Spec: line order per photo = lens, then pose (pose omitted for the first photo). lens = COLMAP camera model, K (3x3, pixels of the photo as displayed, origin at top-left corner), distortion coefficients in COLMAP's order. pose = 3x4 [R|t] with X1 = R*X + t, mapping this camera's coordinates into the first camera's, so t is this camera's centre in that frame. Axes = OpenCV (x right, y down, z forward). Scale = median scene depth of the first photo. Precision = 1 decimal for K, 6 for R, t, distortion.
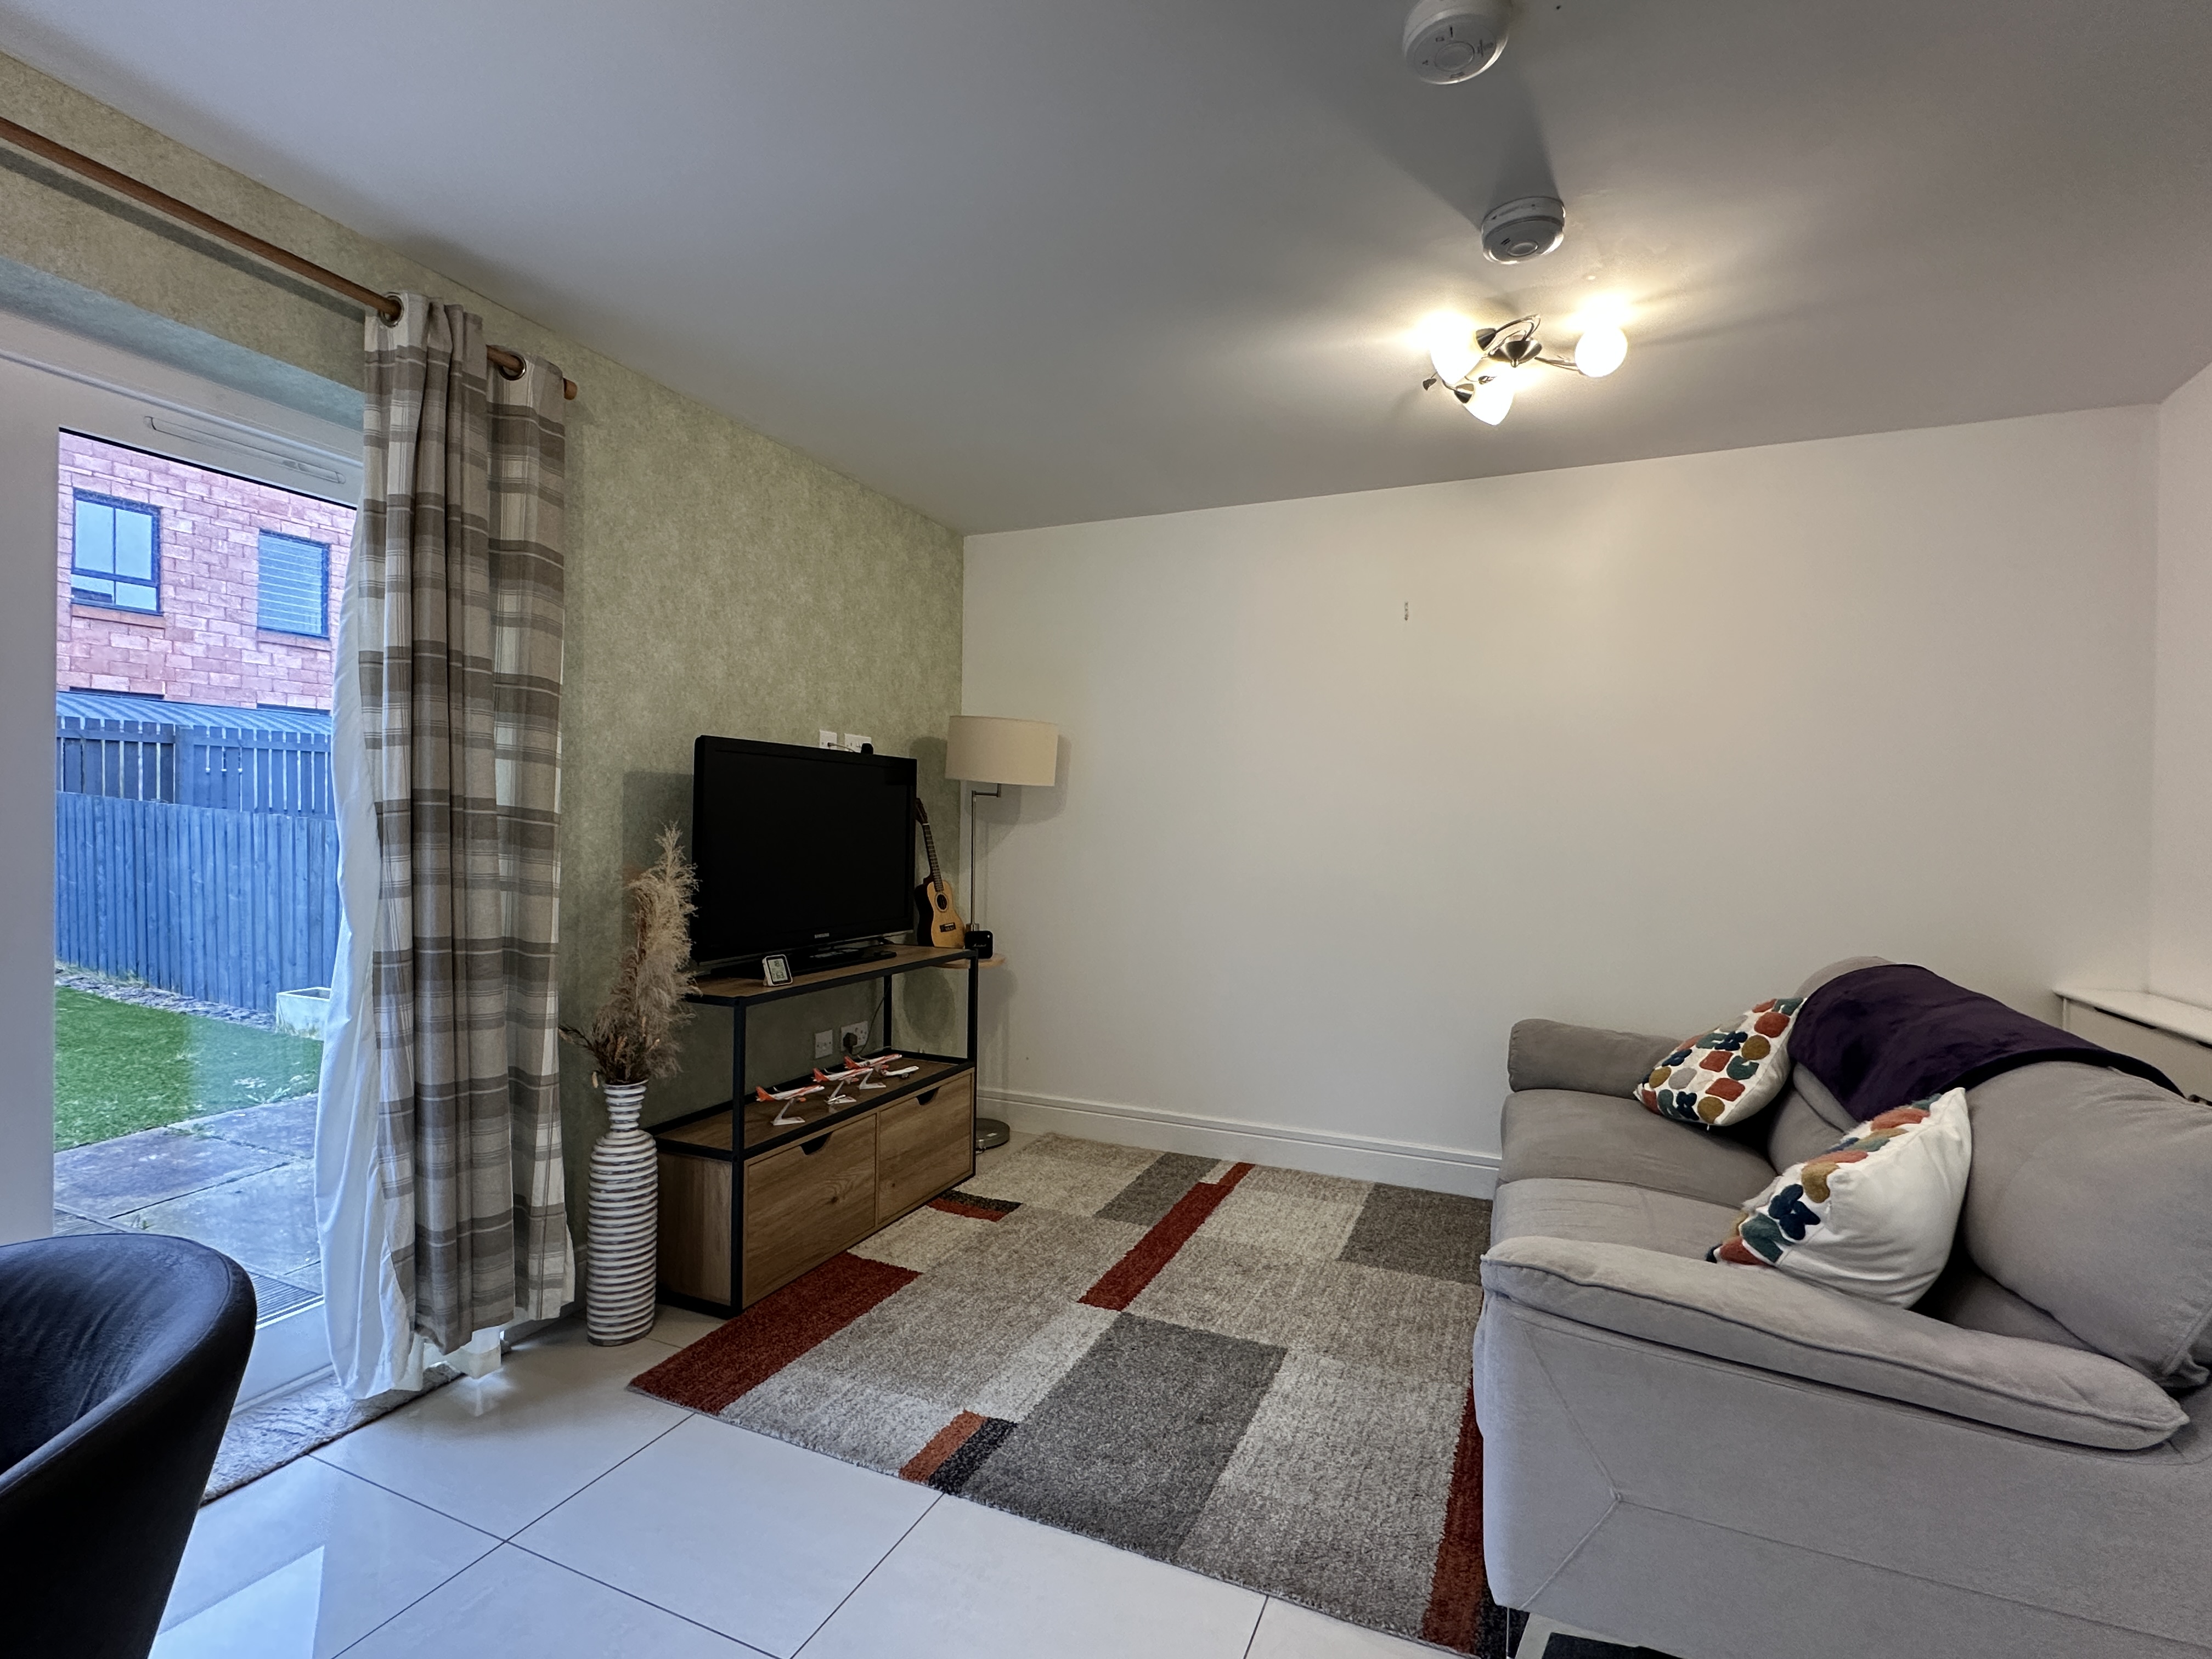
lens RADIAL K [[1028.1, 0, 1102.7], [0, 1028.1, 831.1], [0, 0, 1]] dist [-0.003547, 0.000670]
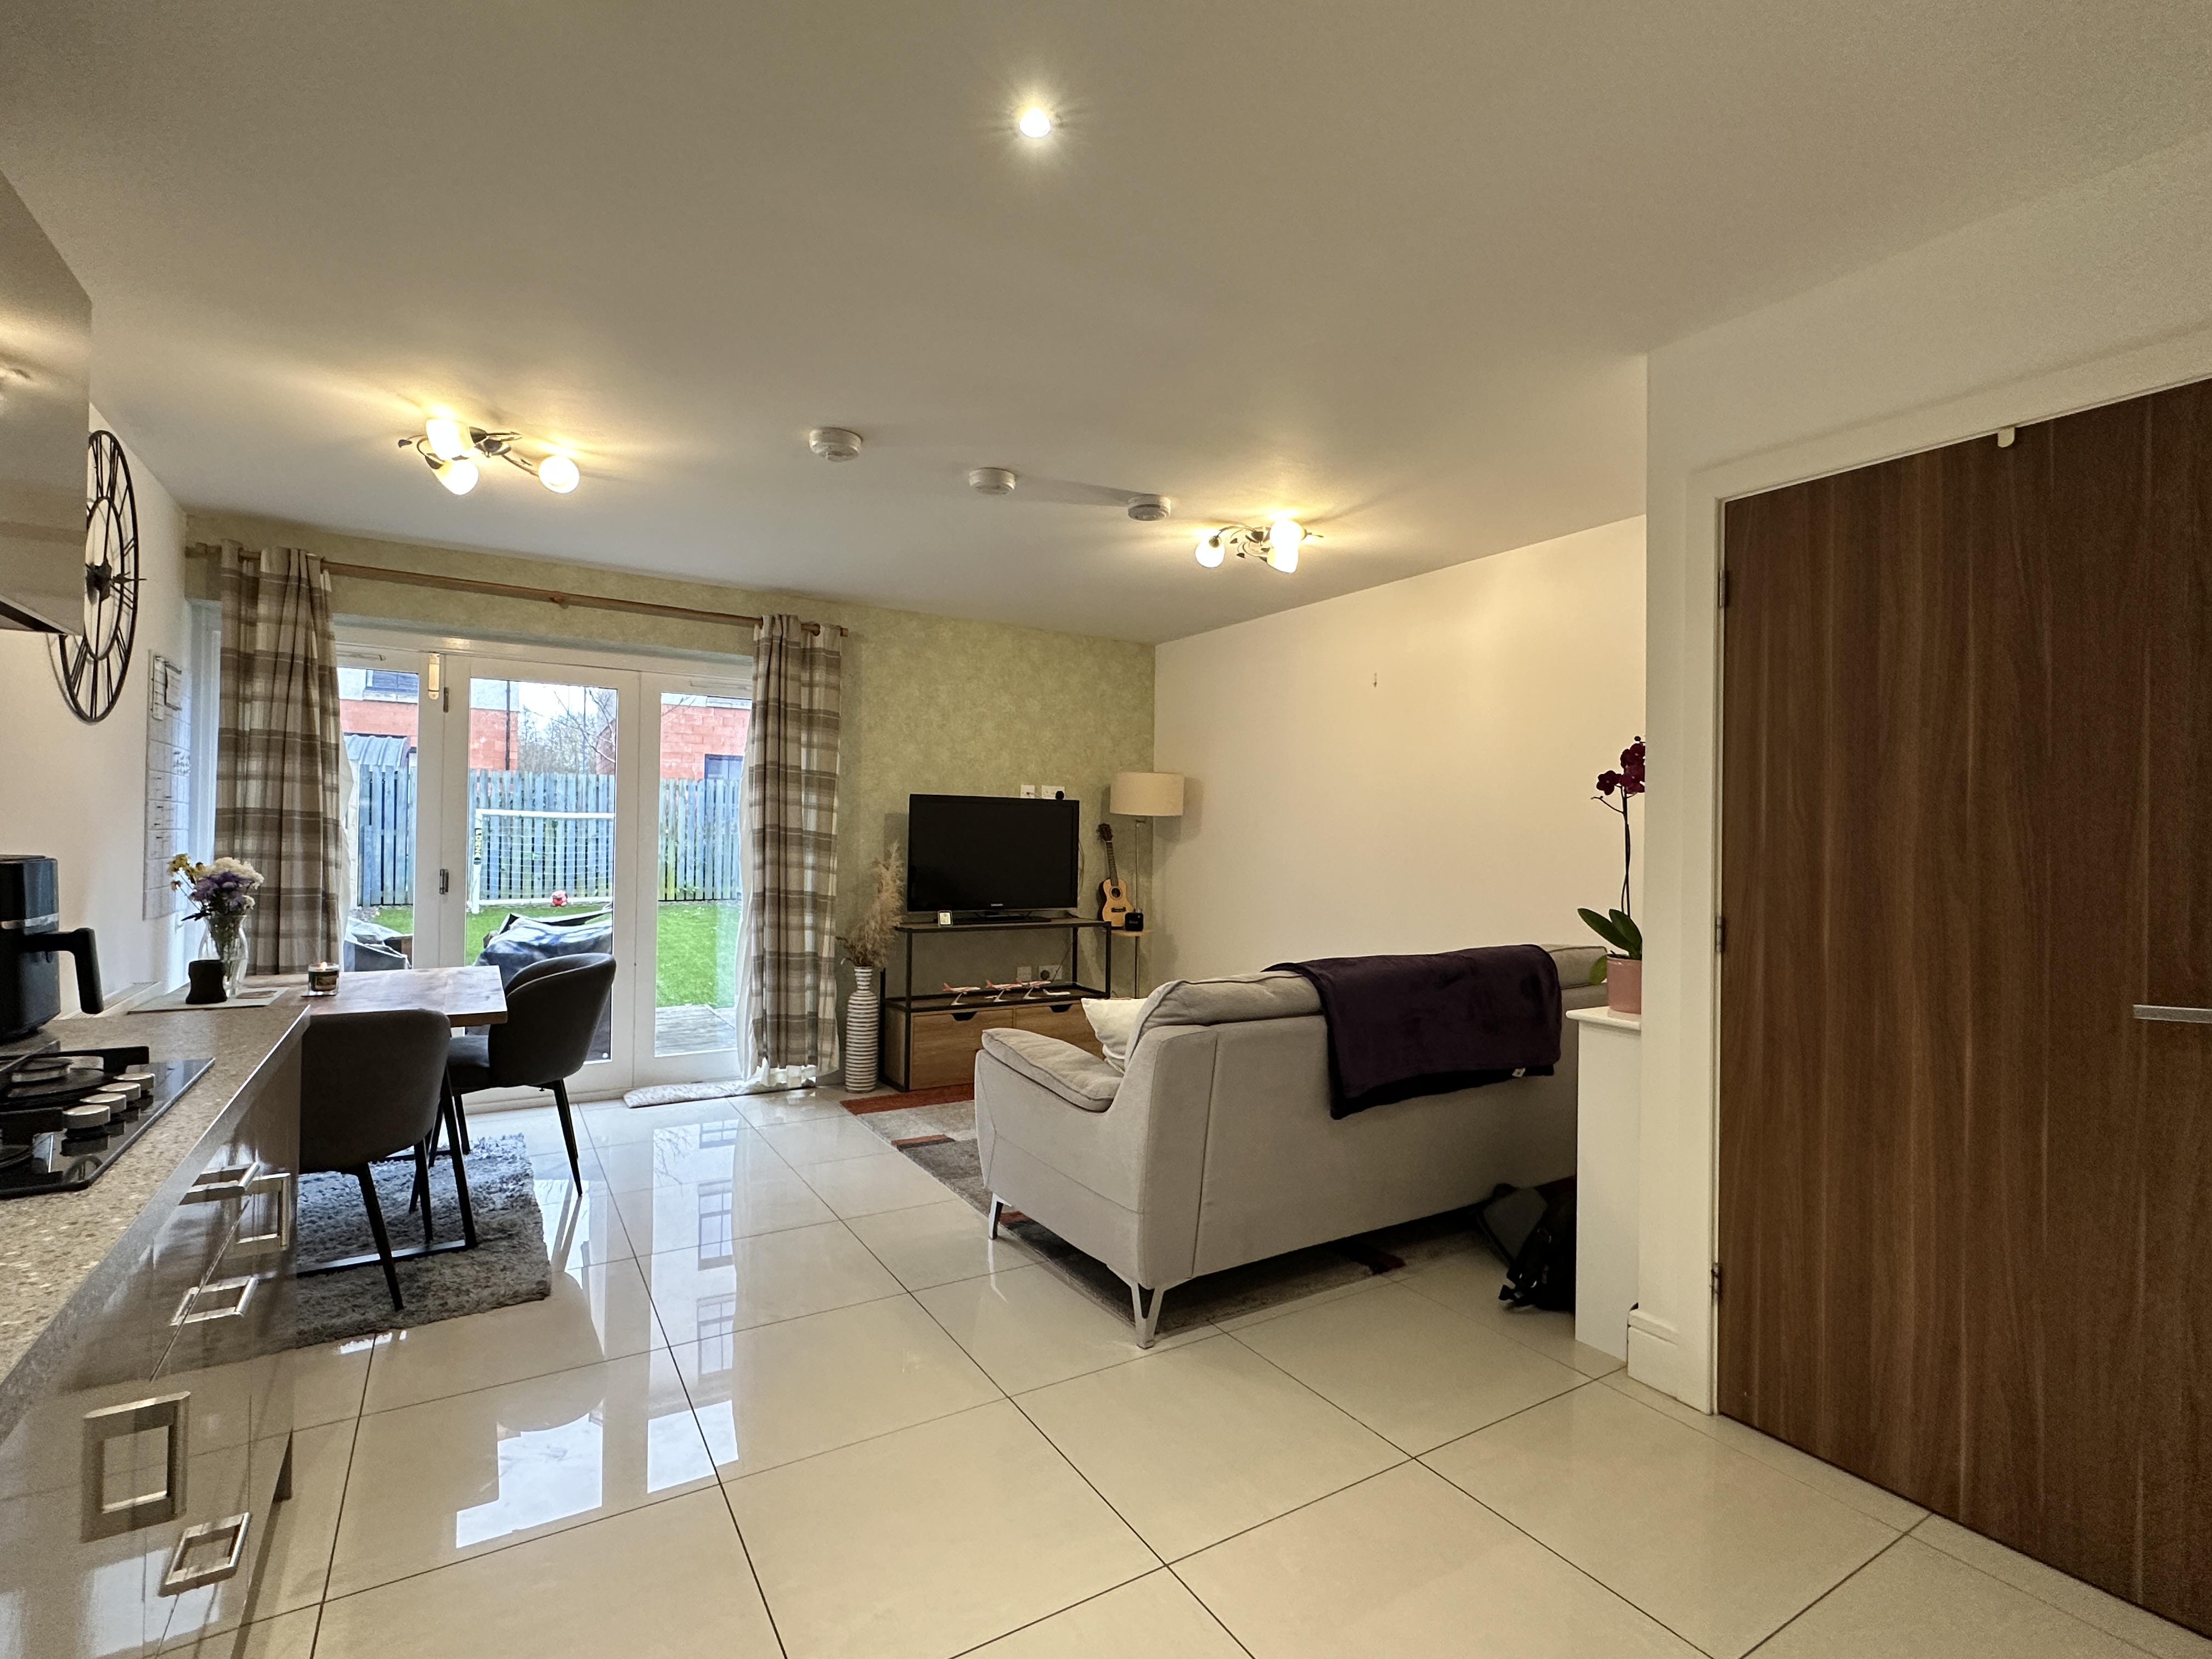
lens RADIAL K [[1028.1, 0, 1102.7], [0, 1028.1, 831.1], [0, 0, 1]] dist [-0.003547, 0.000670]
pose [[0.821374, -0.006026, -0.570358, 1.144310], [-0.008031, 0.999723, -0.022127, 0.018562], [0.570333, 0.022755, 0.821098, -0.429211]]
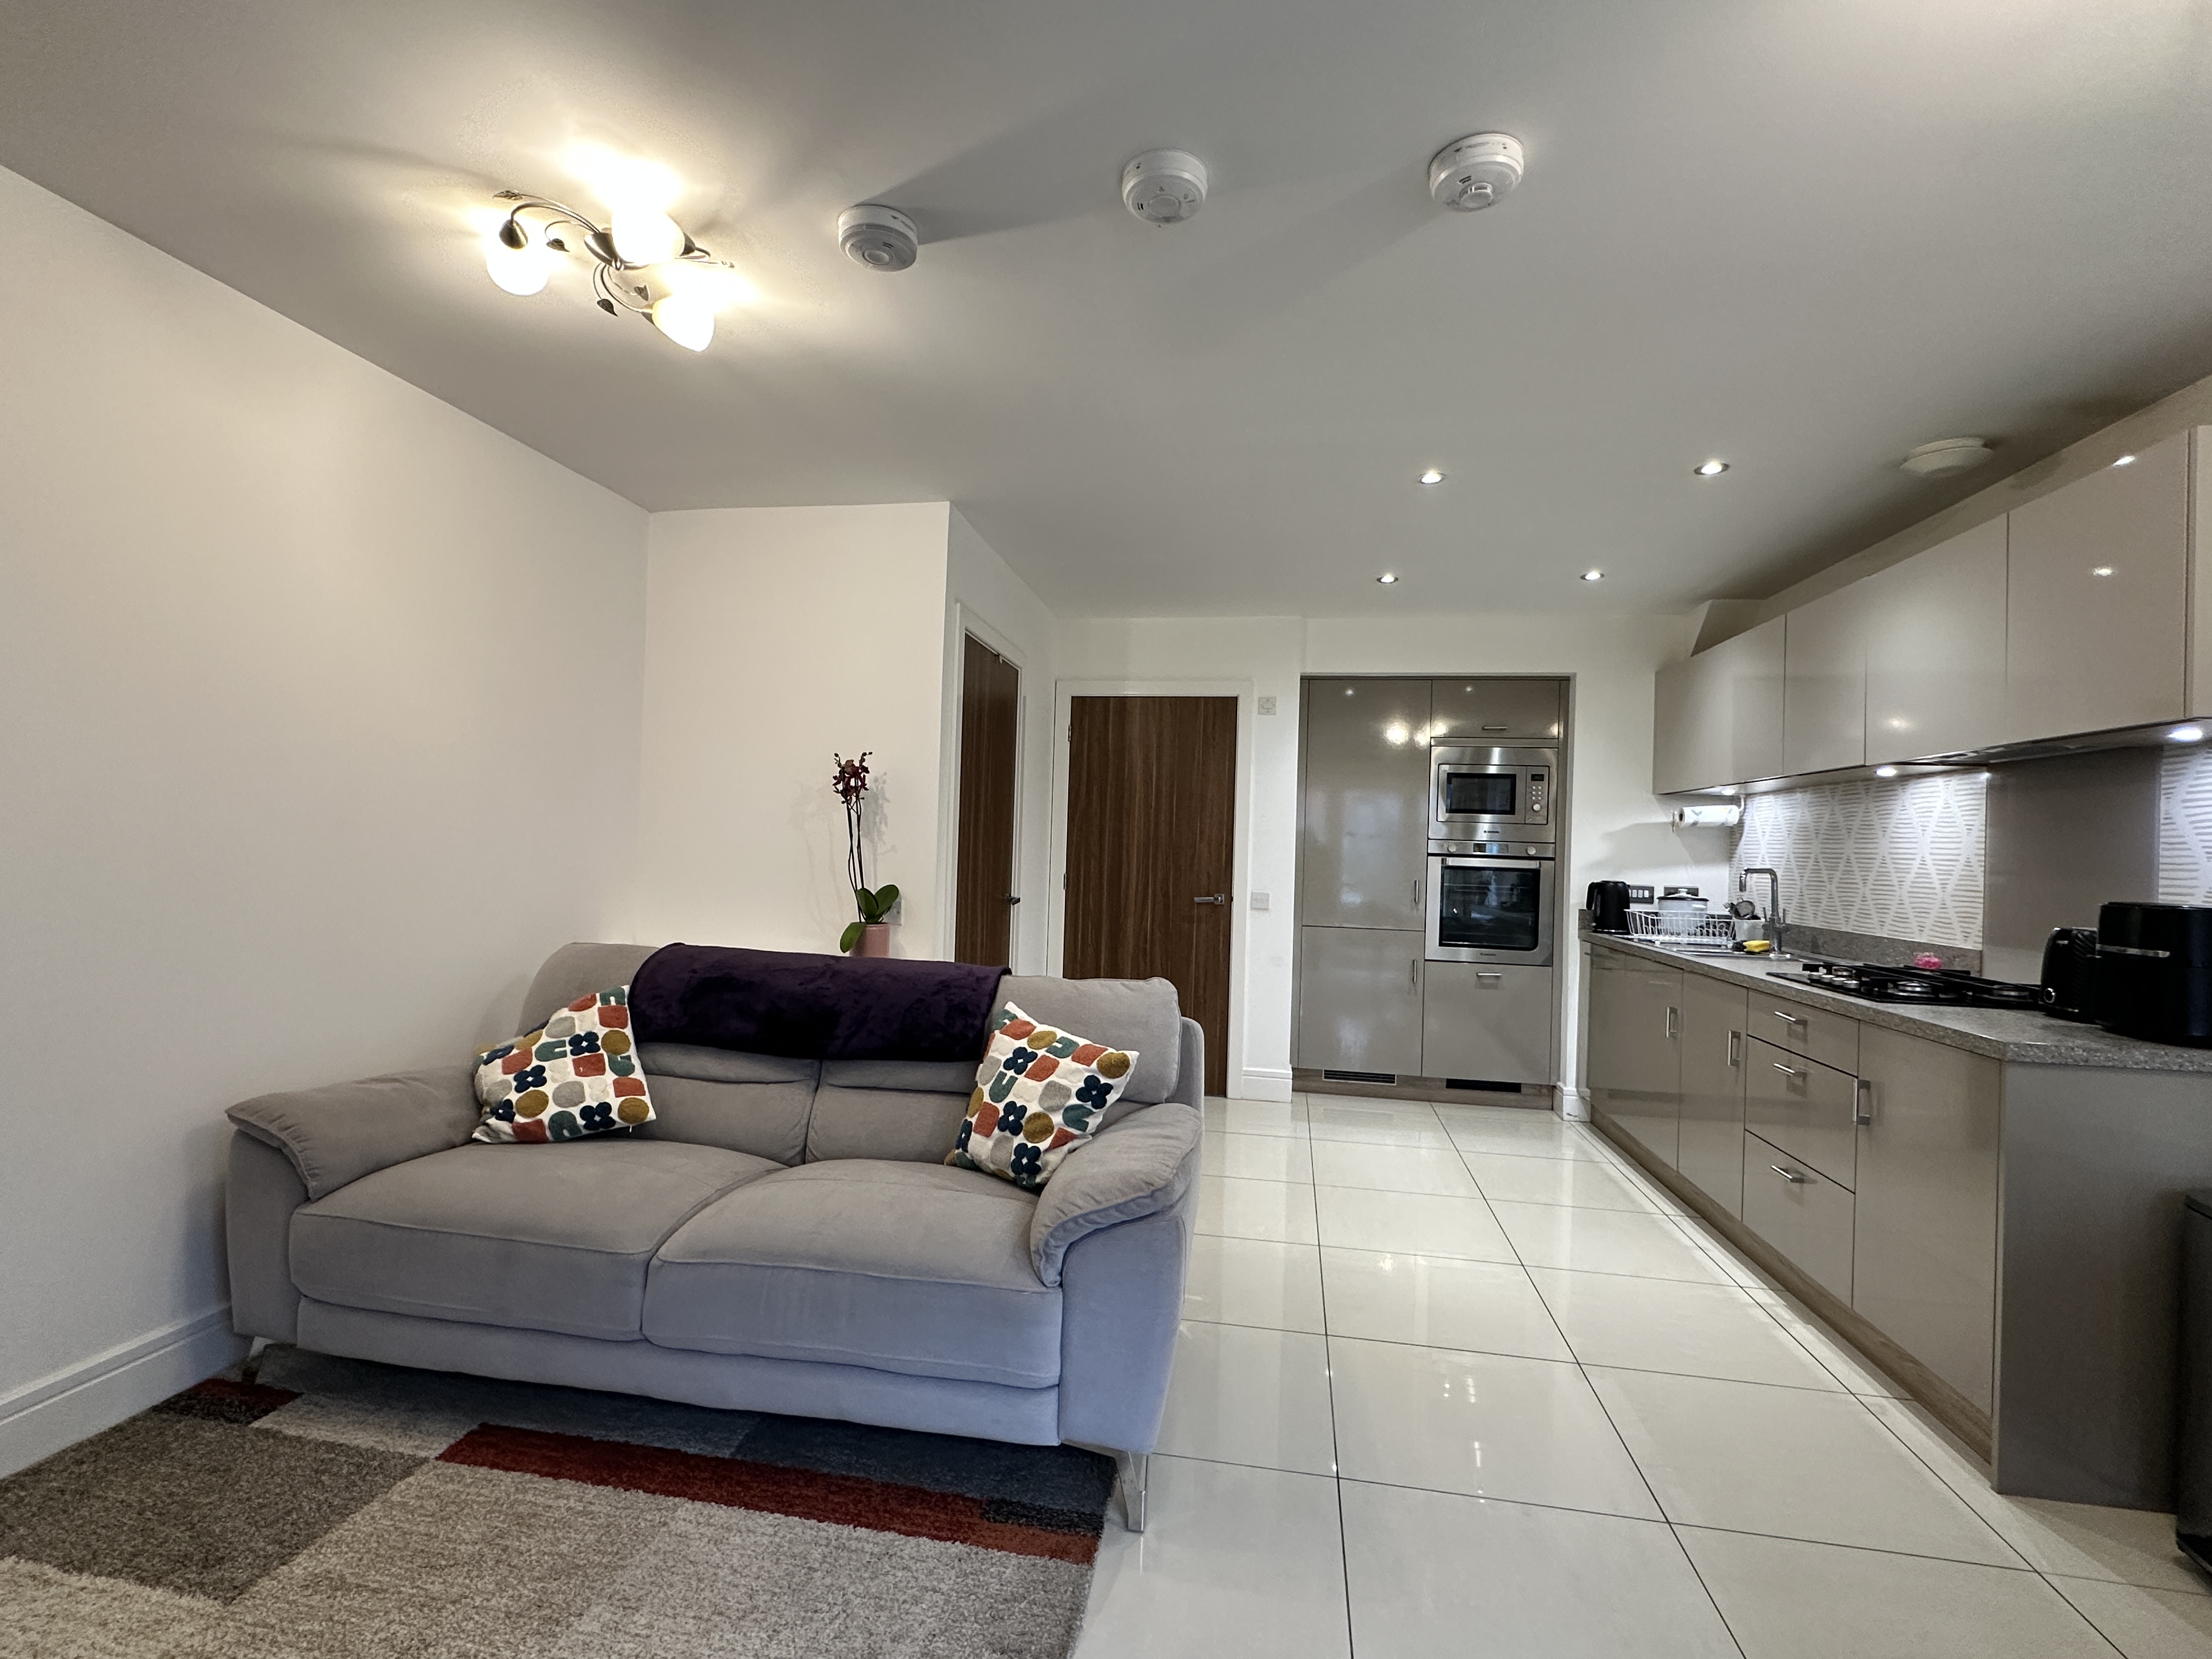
lens RADIAL K [[1028.1, 0, 1102.7], [0, 1028.1, 831.1], [0, 0, 1]] dist [-0.003547, 0.000670]
pose [[-0.233803, -0.008580, 0.972246, -0.515640], [-0.026547, 0.999645, 0.002438, -0.016441], [-0.971922, -0.025240, -0.233947, 0.843786]]
